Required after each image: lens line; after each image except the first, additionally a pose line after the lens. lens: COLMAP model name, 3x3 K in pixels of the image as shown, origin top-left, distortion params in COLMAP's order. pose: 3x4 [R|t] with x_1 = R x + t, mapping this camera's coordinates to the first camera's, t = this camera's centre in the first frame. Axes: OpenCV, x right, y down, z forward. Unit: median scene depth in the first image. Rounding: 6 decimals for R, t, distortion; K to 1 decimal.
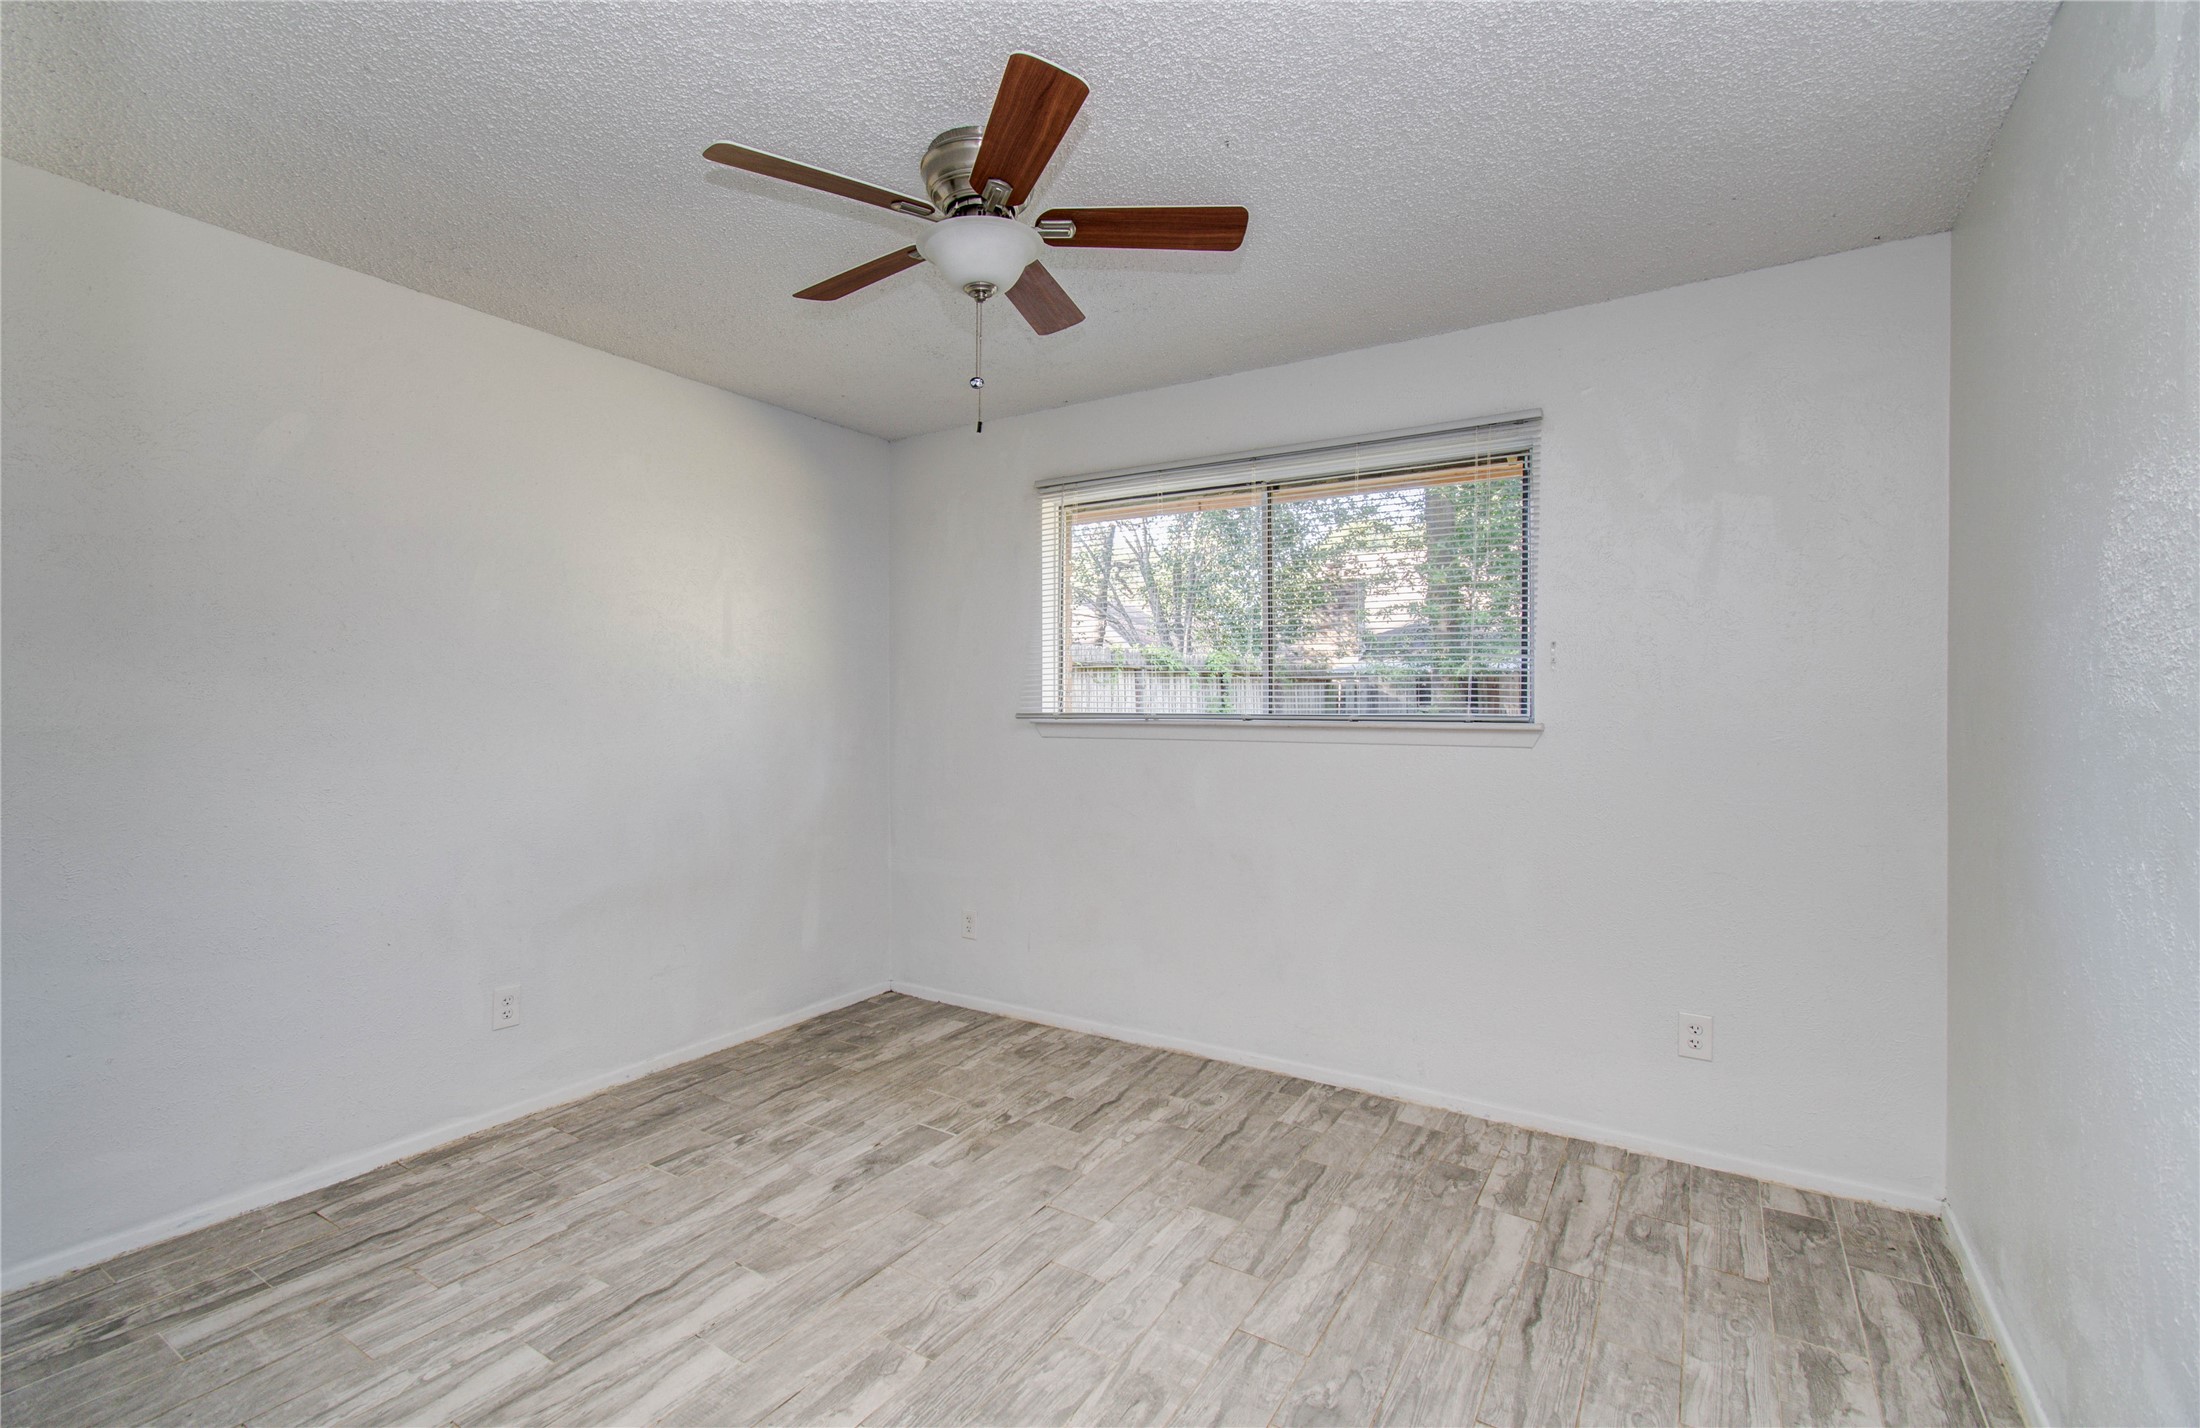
lens RADIAL K [[953.7, 0, 1082.3], [0, 953.7, 710.4], [0, 0, 1]] dist [-0.003780, 0.000105]
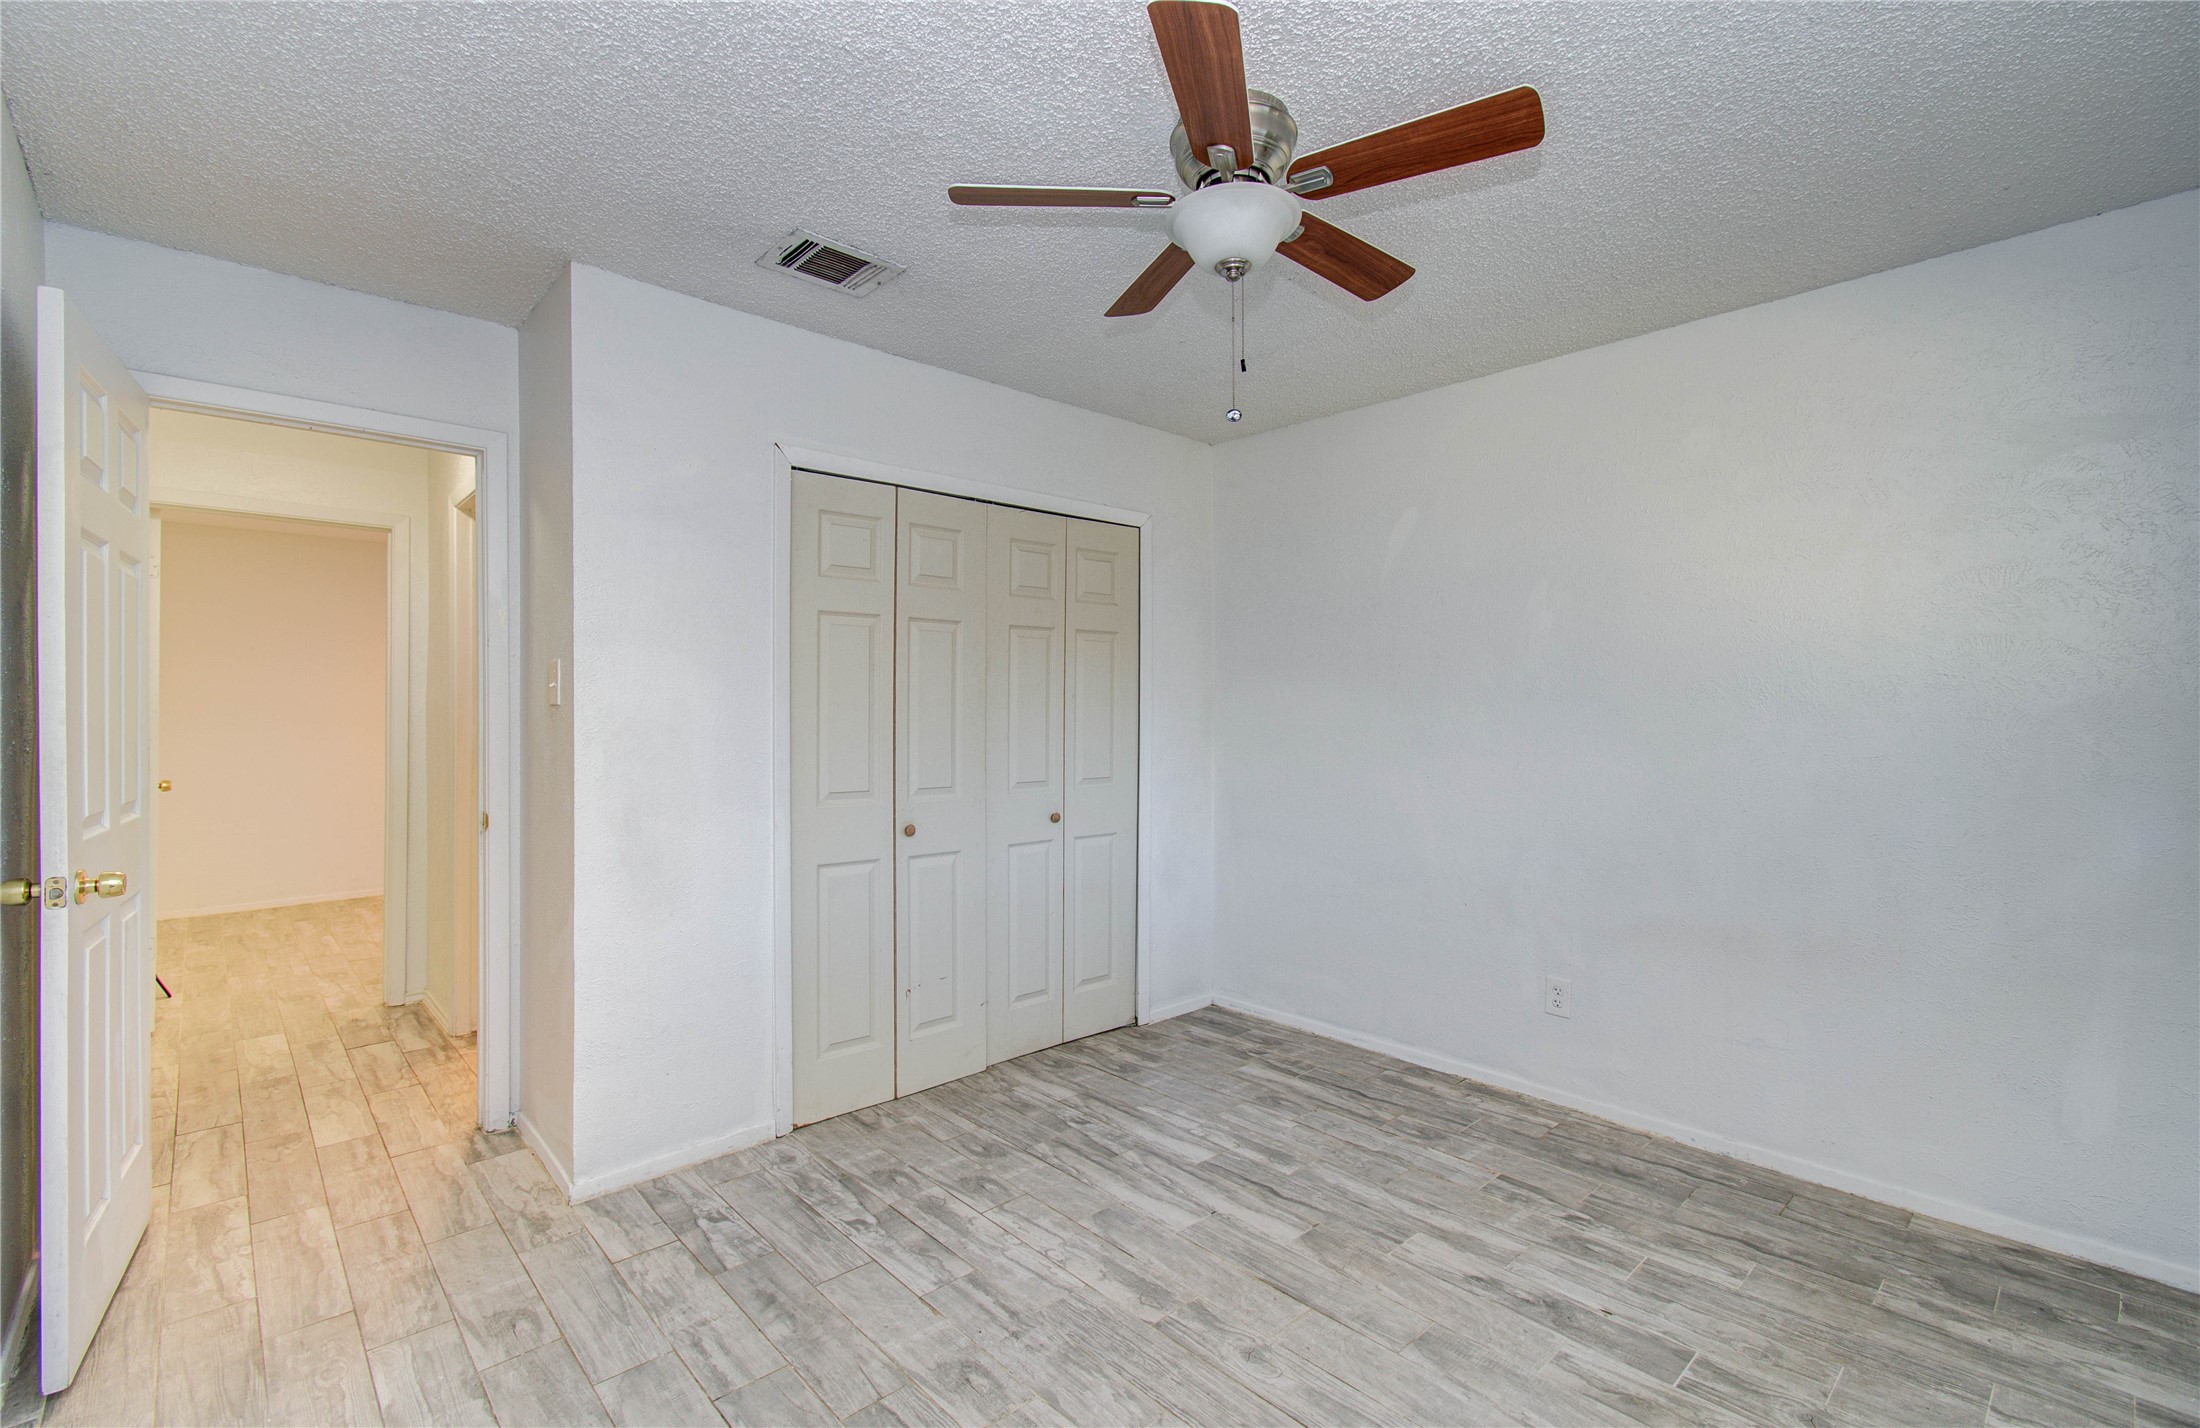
lens RADIAL K [[953.7, 0, 1081.6], [0, 953.7, 712.6], [0, 0, 1]] dist [-0.003780, 0.000105]
pose [[-0.248206, -0.001373, -0.968706, 0.652209], [-0.007626, 0.999971, 0.000536, -0.005583], [0.968677, 0.007521, -0.248209, 0.855385]]
